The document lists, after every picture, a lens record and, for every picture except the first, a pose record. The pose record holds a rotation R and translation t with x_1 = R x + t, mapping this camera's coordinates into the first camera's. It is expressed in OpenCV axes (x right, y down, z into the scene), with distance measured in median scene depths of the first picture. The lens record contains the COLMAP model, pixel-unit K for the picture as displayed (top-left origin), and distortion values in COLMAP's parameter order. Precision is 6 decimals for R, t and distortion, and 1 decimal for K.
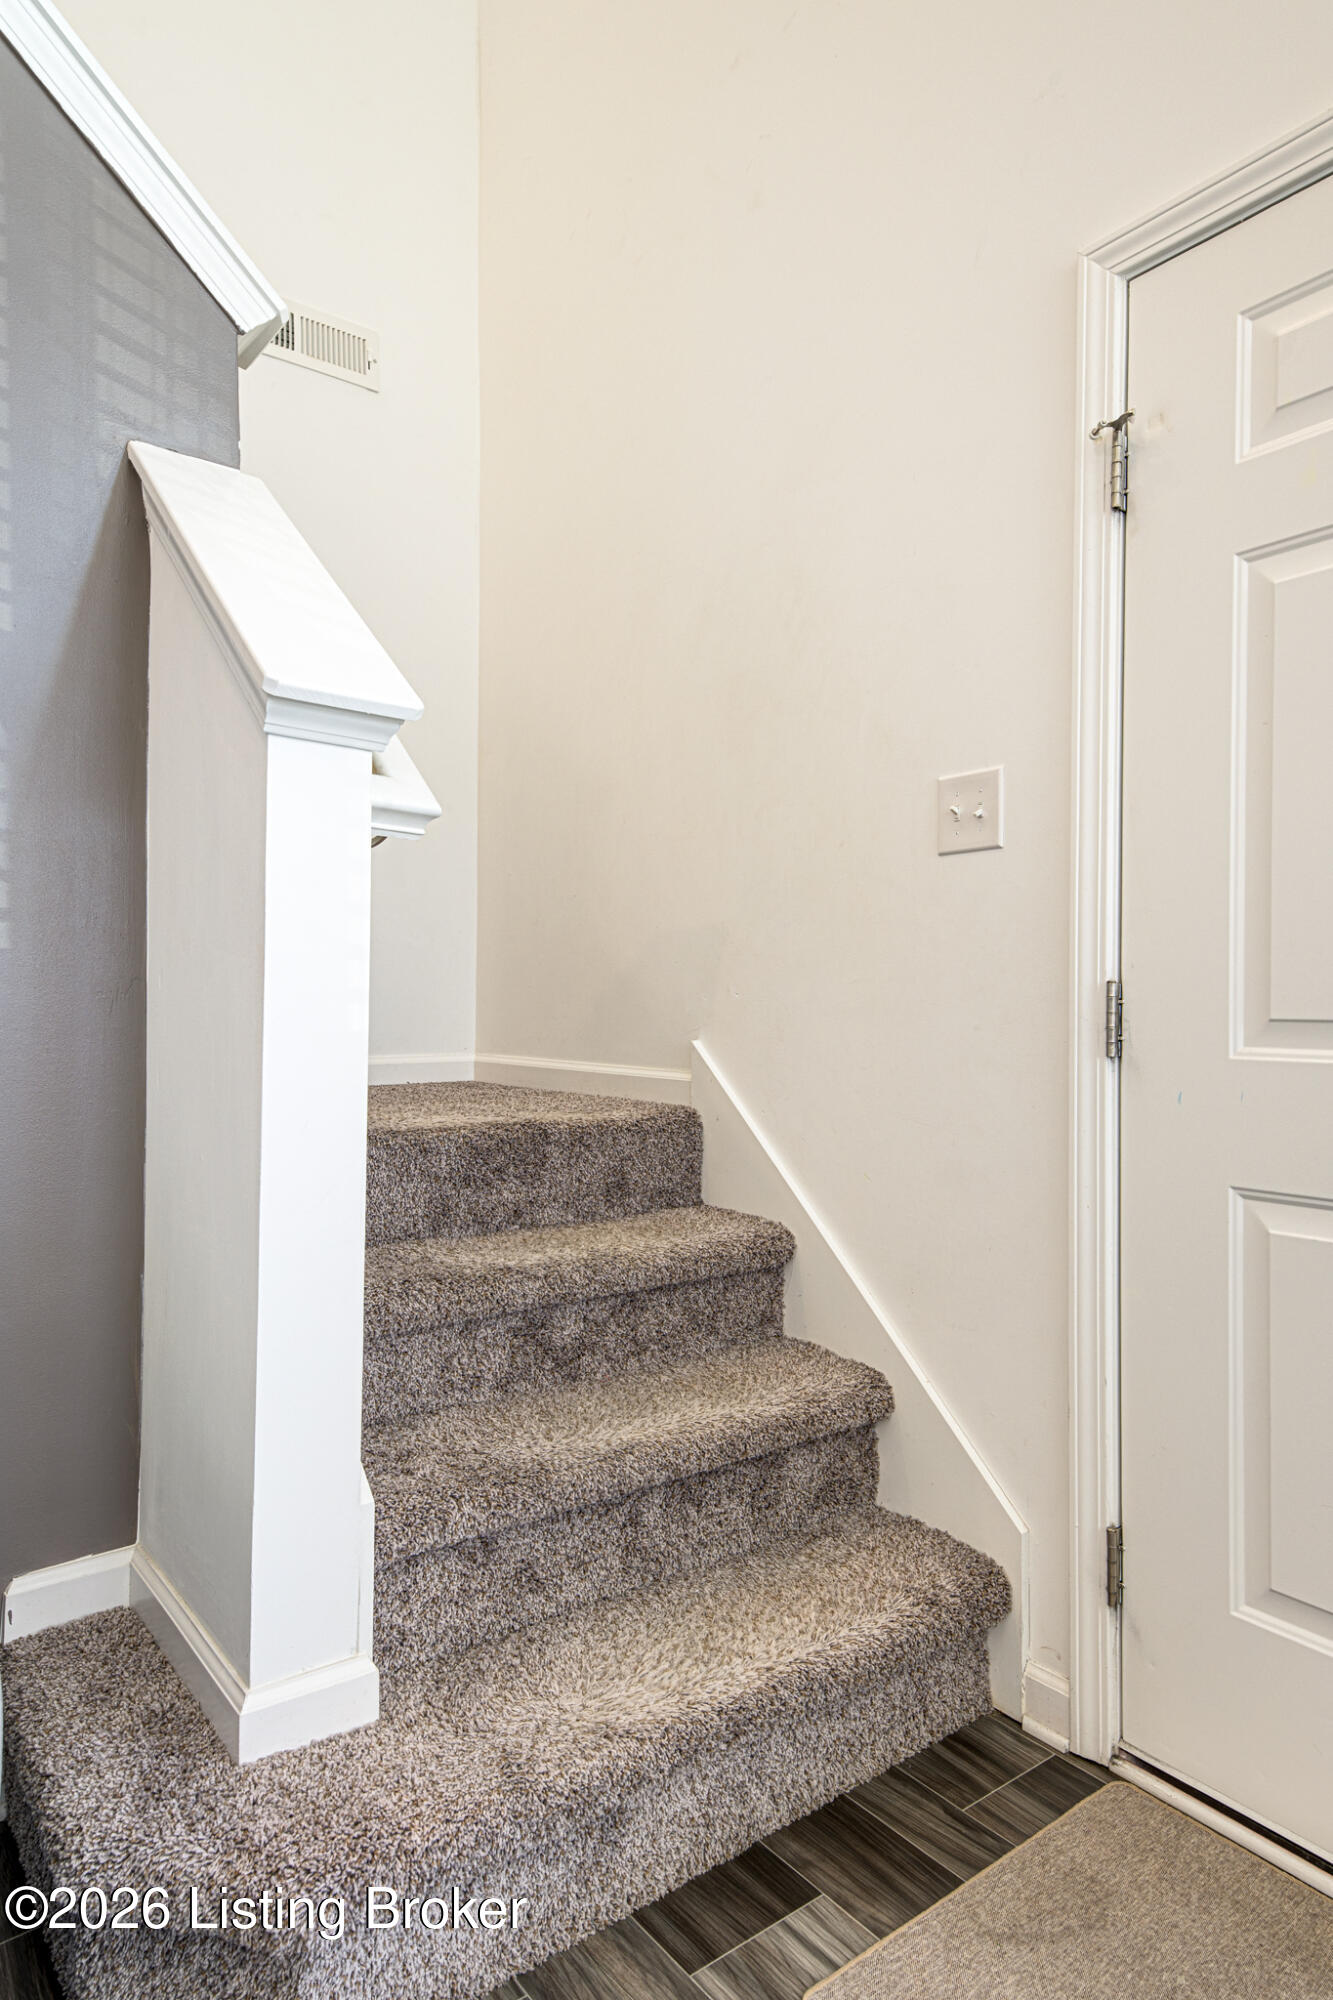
lens RADIAL K [[1214.3, 0, 669.9], [0, 1214.3, 999.8], [0, 0, 1]] dist [0.024113, 0.000165]
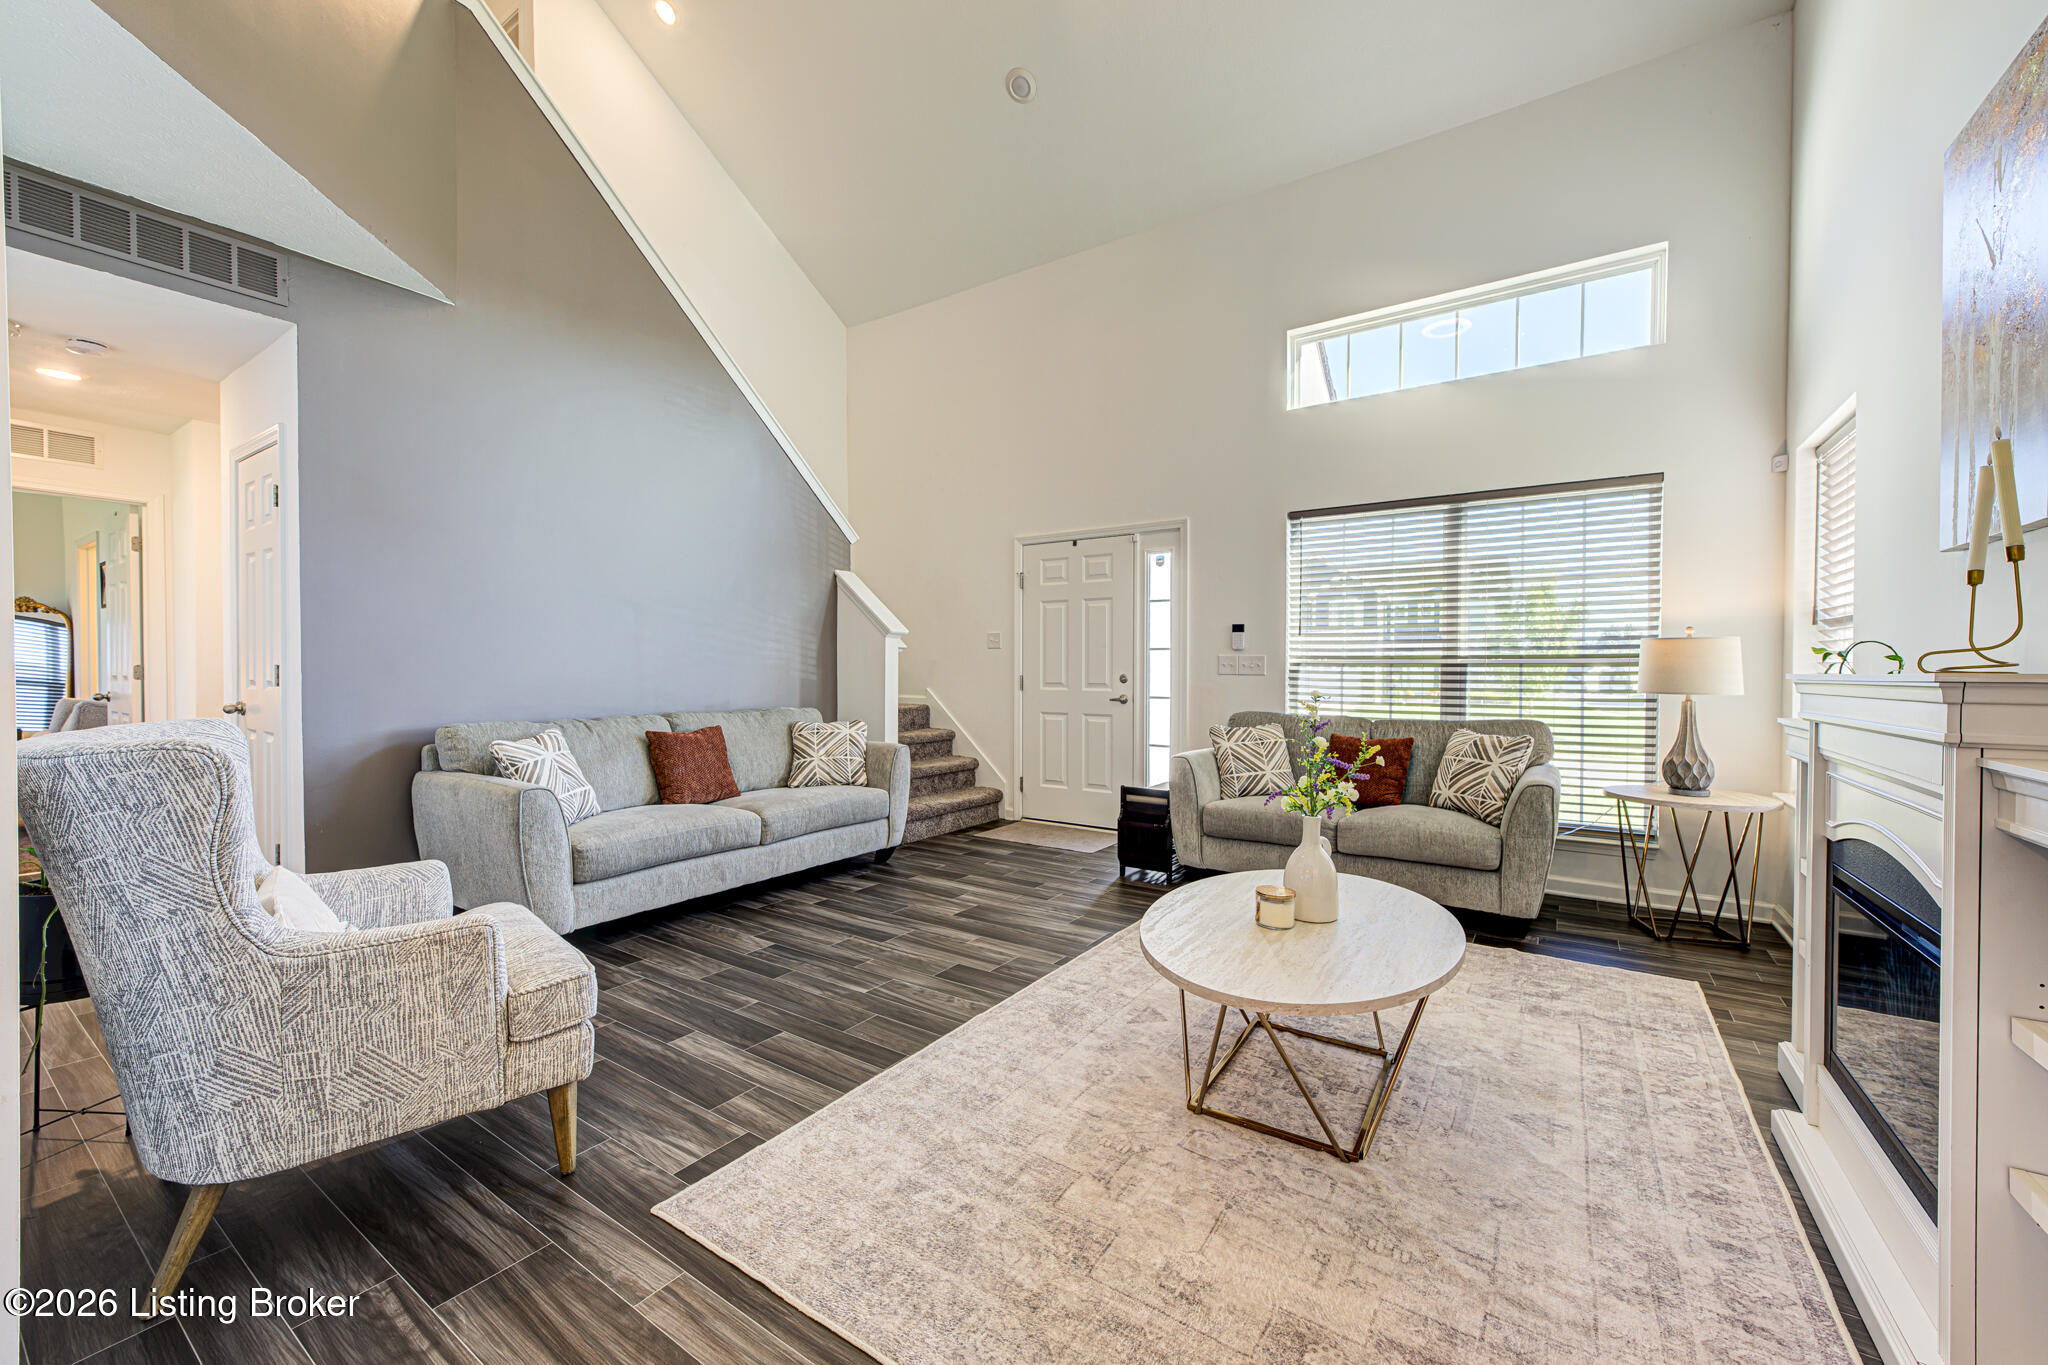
lens RADIAL K [[794.9, 0, 1024.5], [0, 794.9, 683.5], [0, 0, 1]] dist [0.001128, 0.000030]
pose [[0.948241, -0.008813, 0.317430, -0.681446], [0.001713, 0.999742, 0.022639, -0.054944], [-0.317548, -0.020923, 0.948011, -2.154302]]
